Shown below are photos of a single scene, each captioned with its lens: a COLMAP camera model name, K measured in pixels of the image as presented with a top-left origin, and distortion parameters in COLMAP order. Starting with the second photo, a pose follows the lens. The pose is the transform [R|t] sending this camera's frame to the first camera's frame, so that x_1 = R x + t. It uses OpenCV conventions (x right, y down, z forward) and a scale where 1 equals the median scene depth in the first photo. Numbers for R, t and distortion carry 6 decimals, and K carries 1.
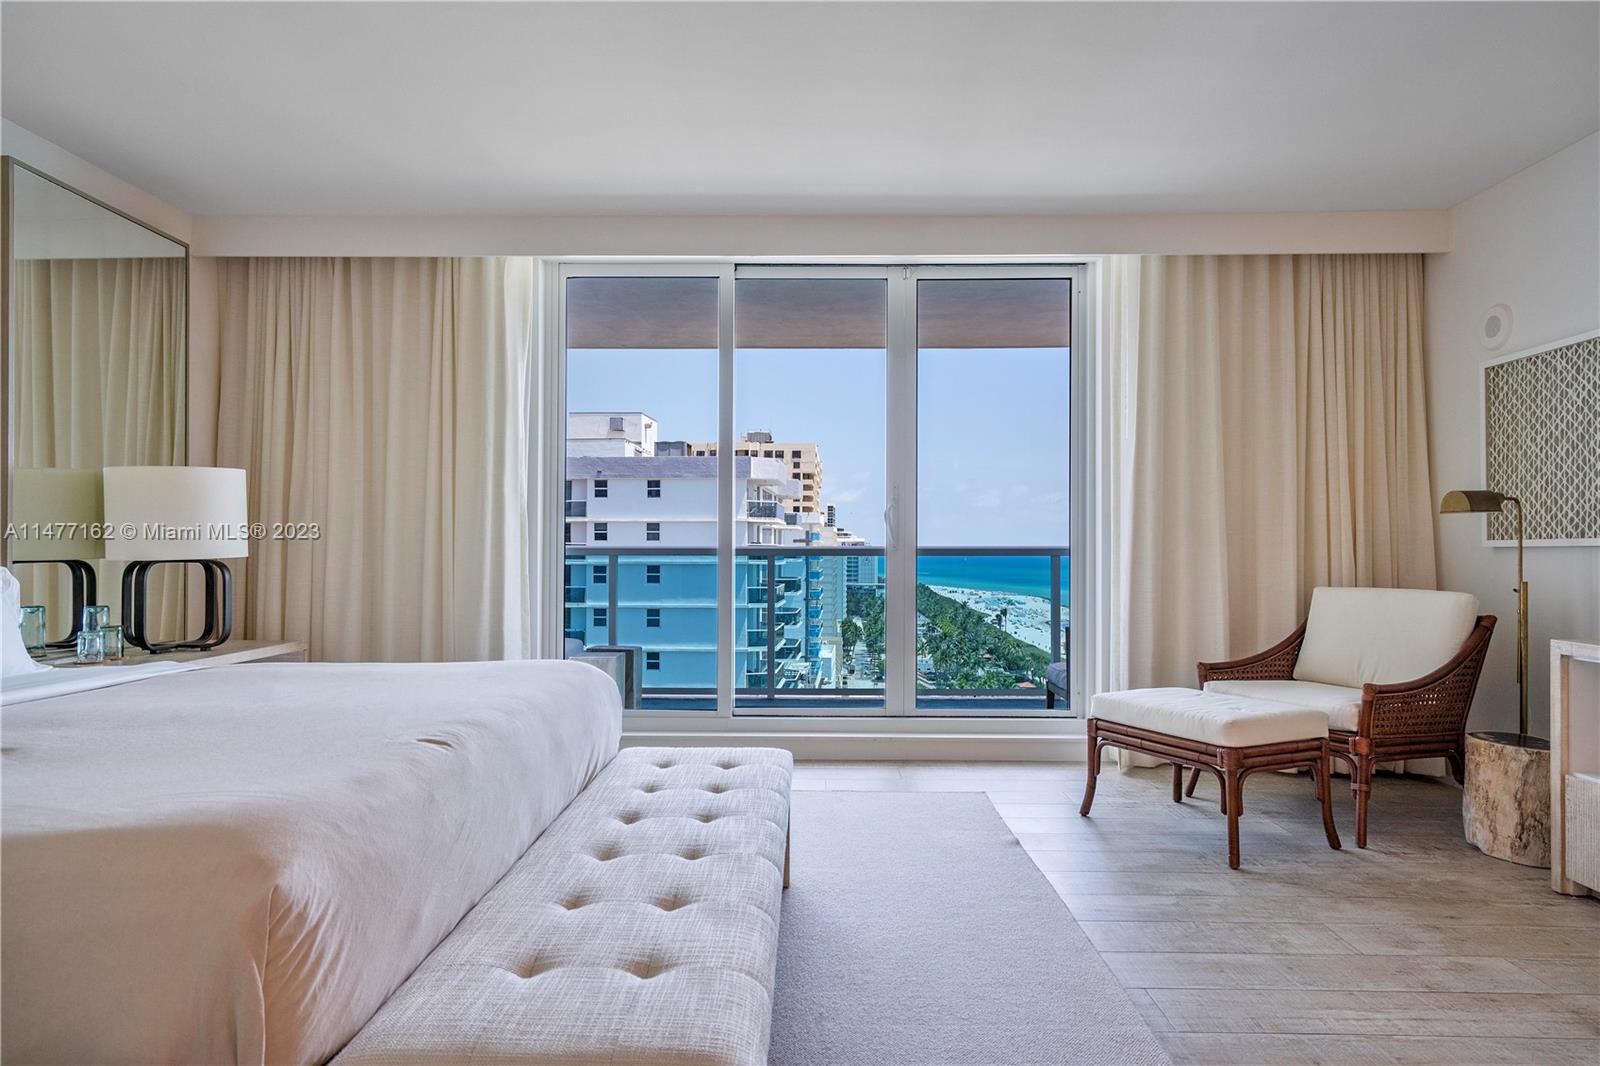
lens RADIAL K [[966.8, 0, 789.4], [0, 966.8, 537.1], [0, 0, 1]] dist [0.007511, 0.004036]
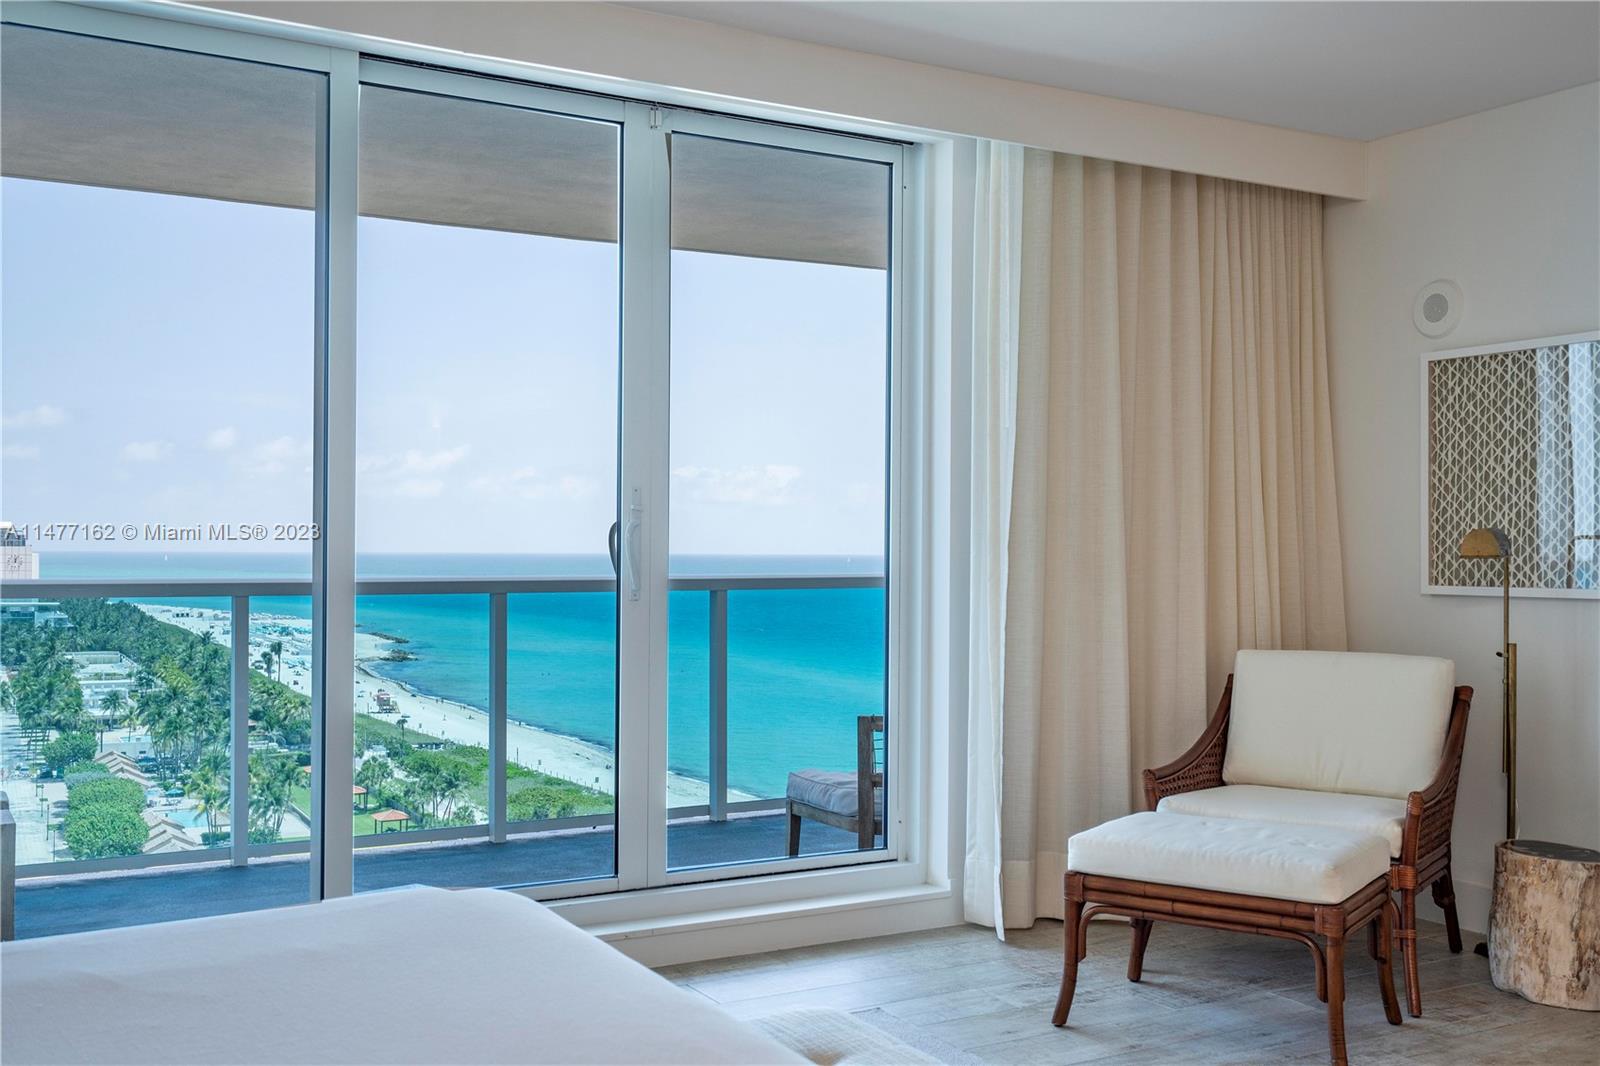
lens RADIAL K [[1585.0, 0, 802.3], [0, 1585.0, 547.6], [0, 0, 1]] dist [0.007275, 0.000000]
pose [[0.858531, 0.002007, 0.512757, -0.312557], [-0.010145, 0.999863, 0.013072, -0.033637], [-0.512661, -0.016424, 0.858434, 0.156411]]
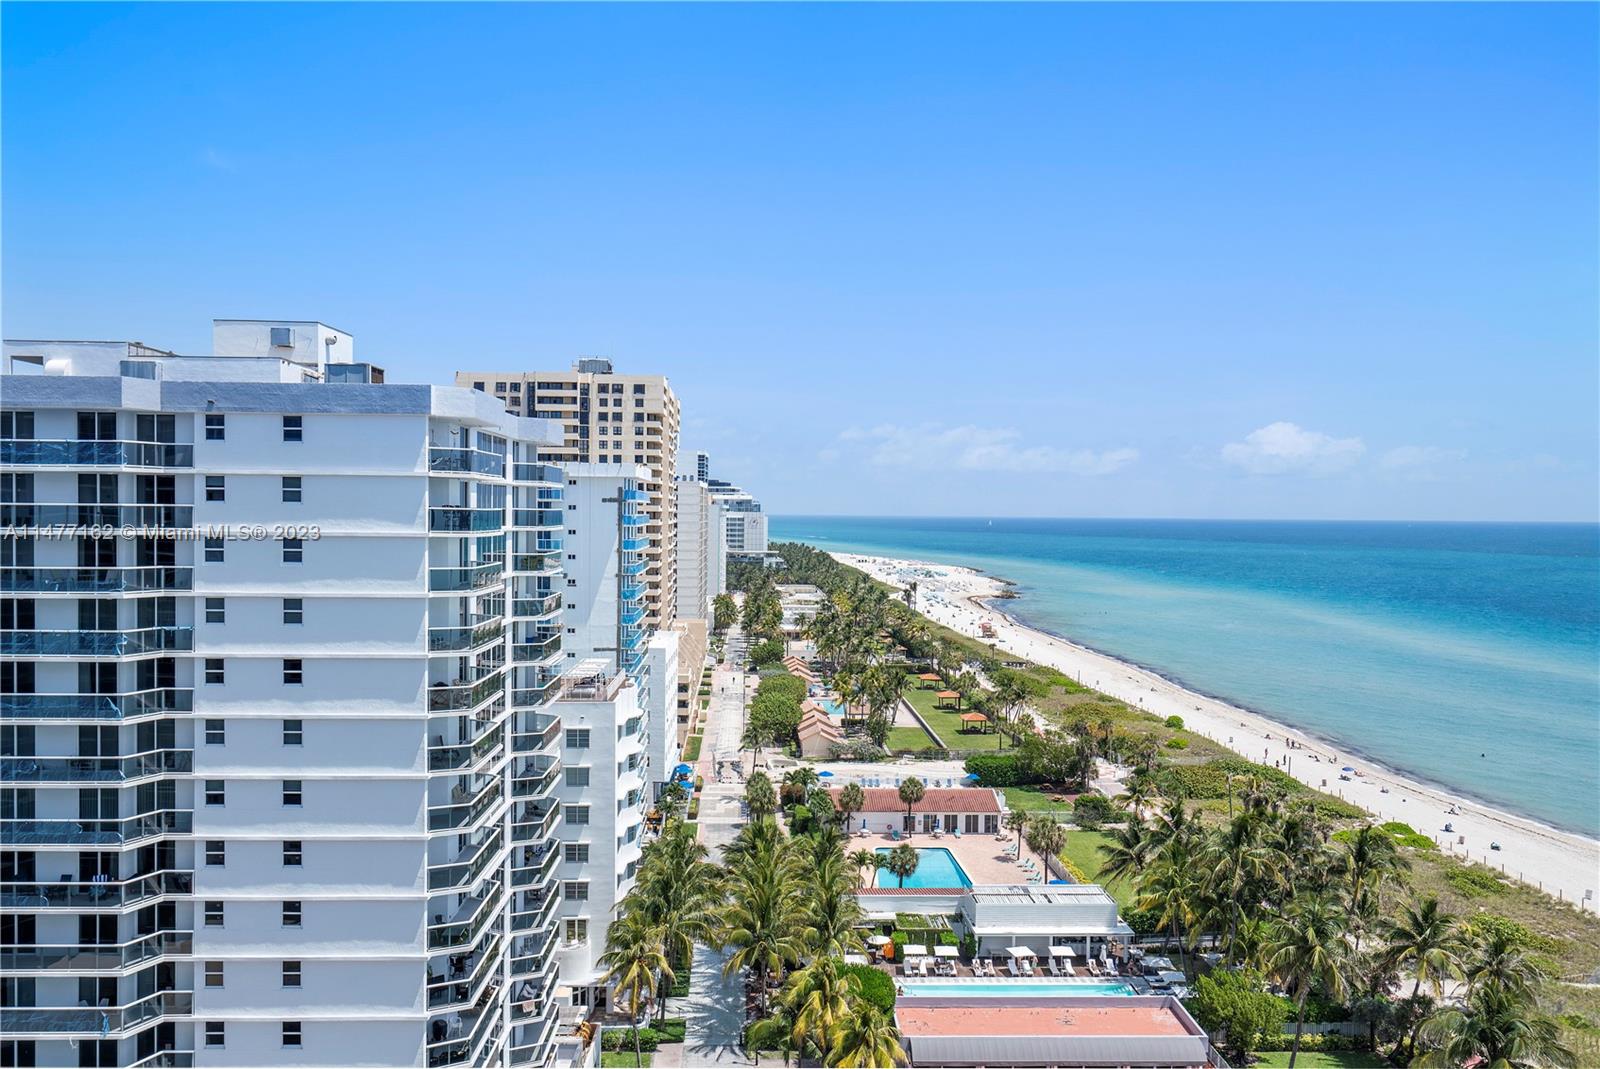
lens RADIAL K [[1191.0, 0, 791.6], [0, 1191.0, 530.9], [0, 0, 1]] dist [0.022662, 0.000200]
pose [[0.993855, 0.005879, 0.110536, 2.599036], [-0.009332, 0.999484, 0.030748, -0.113123], [-0.110299, -0.031591, 0.993396, 1.864600]]
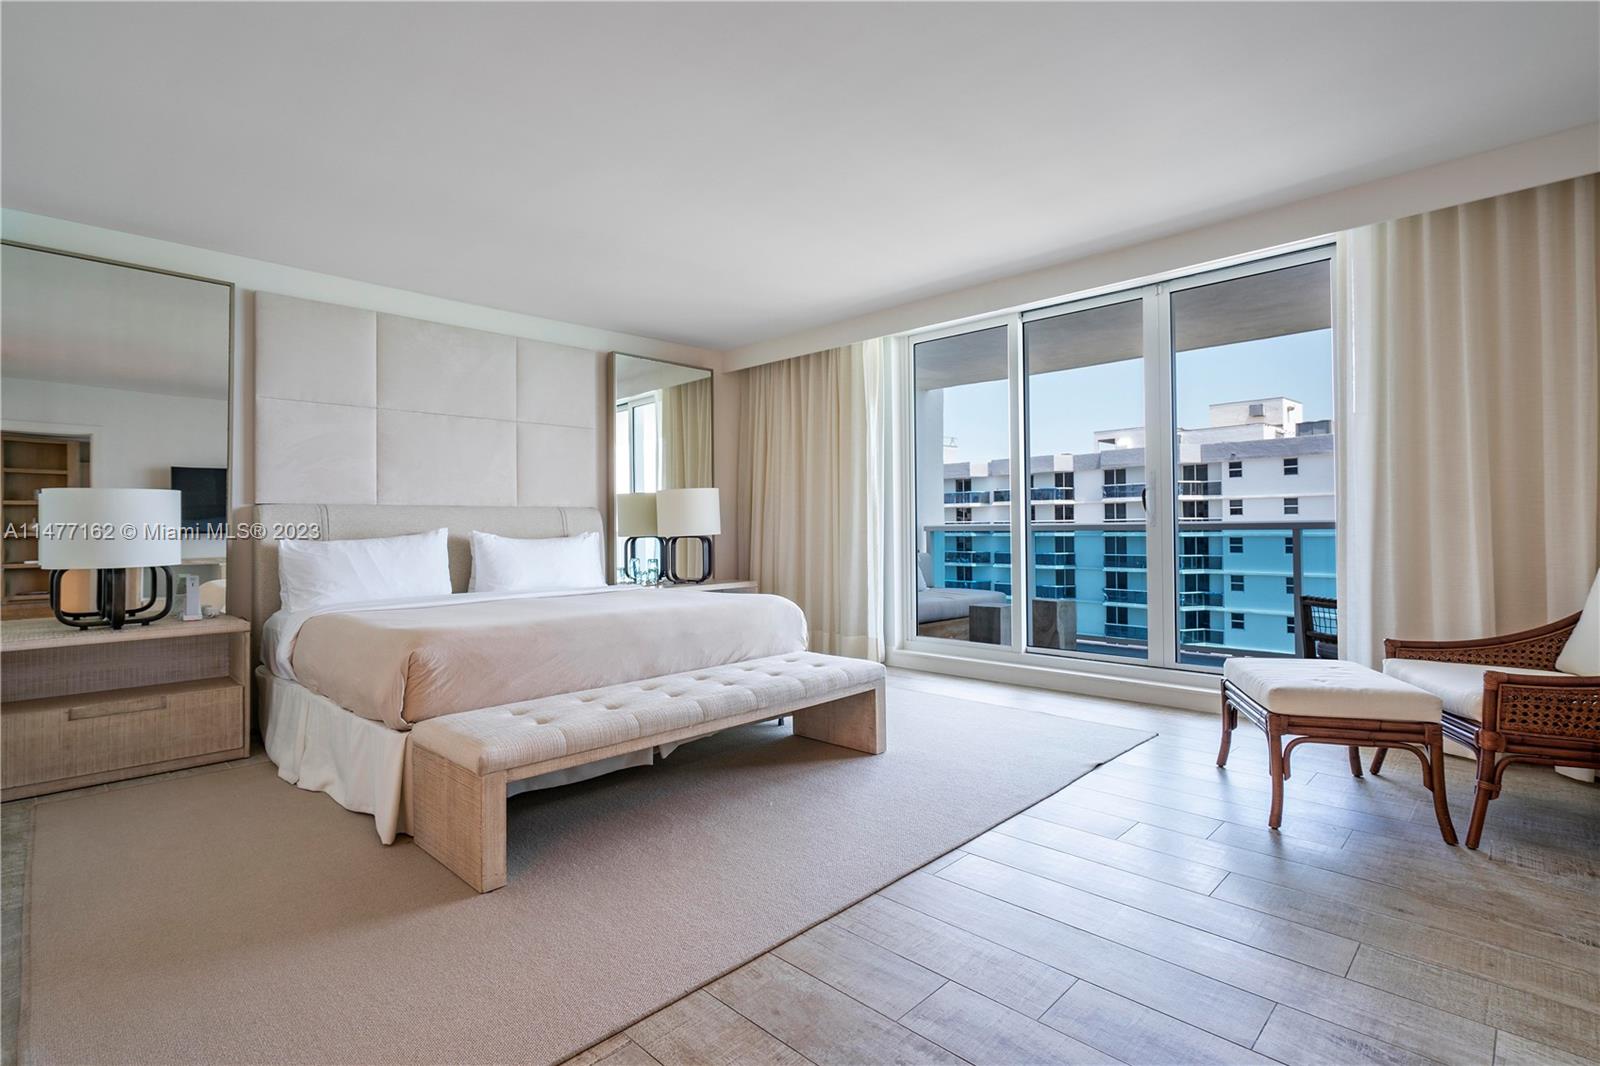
lens RADIAL K [[749.2, 0, 795.3], [0, 749.2, 521.9], [0, 0, 1]] dist [0.000809, 0.002063]
pose [[0.734548, -0.017086, -0.678341, 0.445732], [0.022873, 0.999738, -0.000413, -0.001899], [0.678171, -0.015213, 0.734747, 0.036660]]
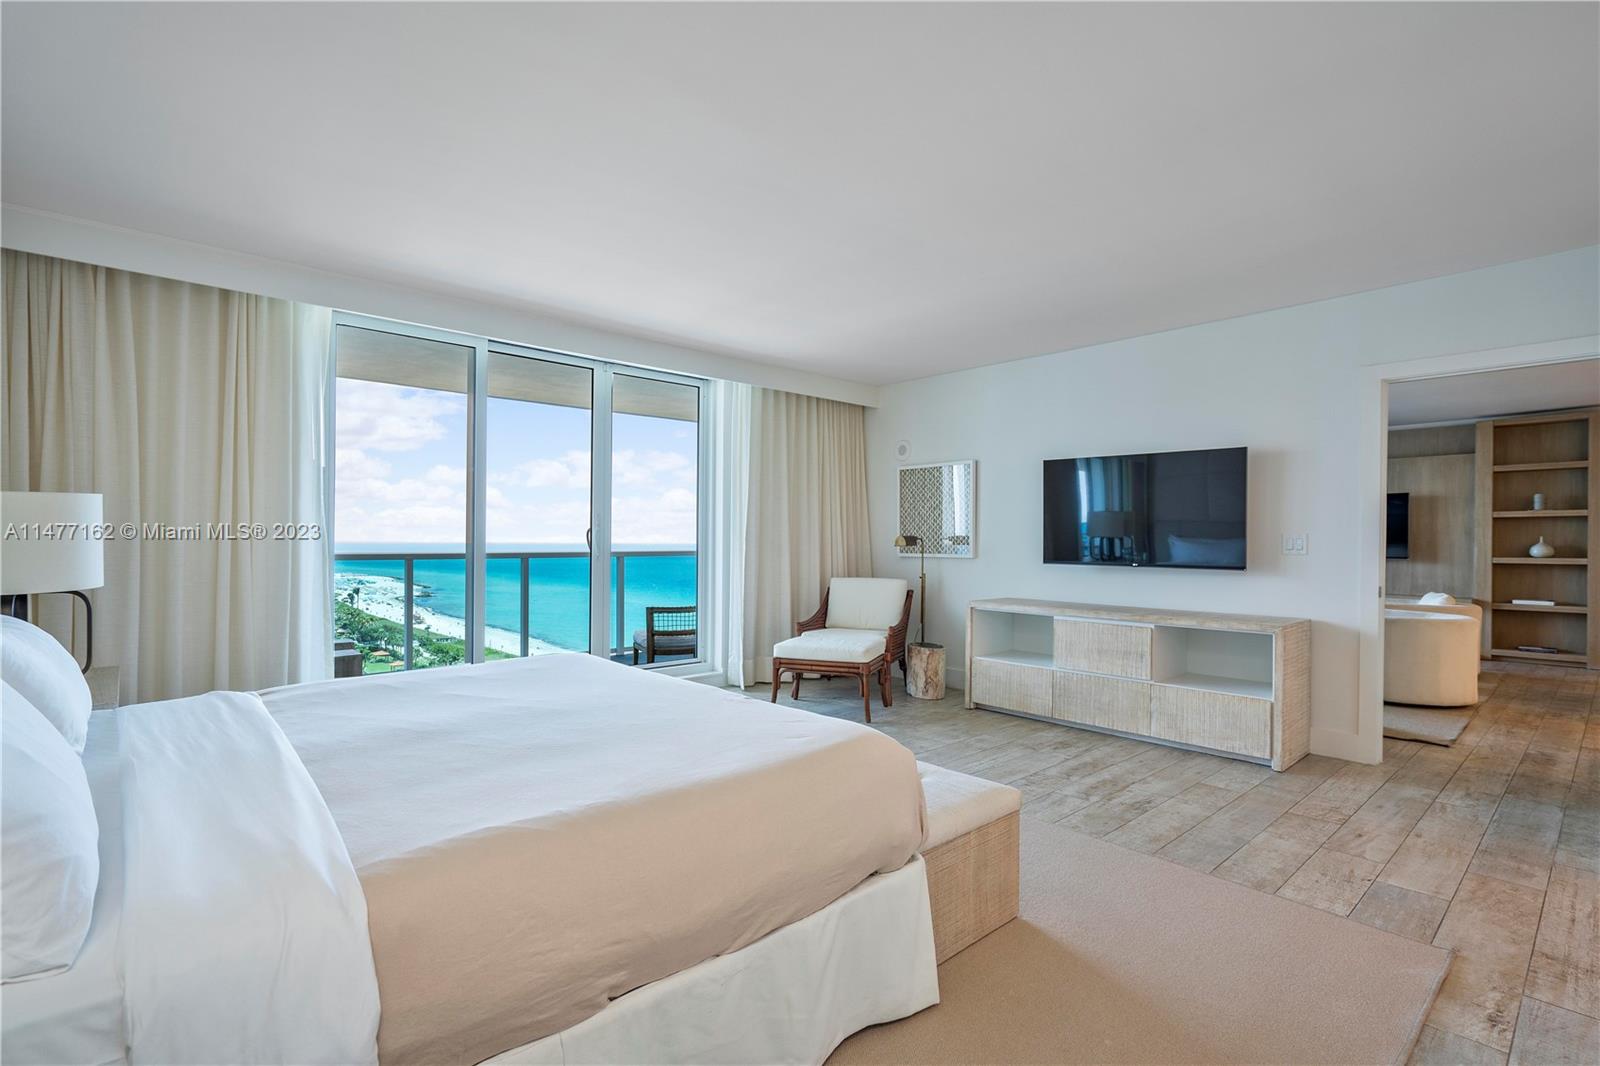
lens RADIAL K [[749.2, 0, 801.6], [0, 749.2, 534.3], [0, 0, 1]] dist [0.000809, 0.002063]
pose [[0.728830, 0.006246, 0.684666, -0.473402], [-0.012838, 0.999907, 0.004545, -0.036473], [-0.684574, -0.012102, 0.728843, -0.021372]]
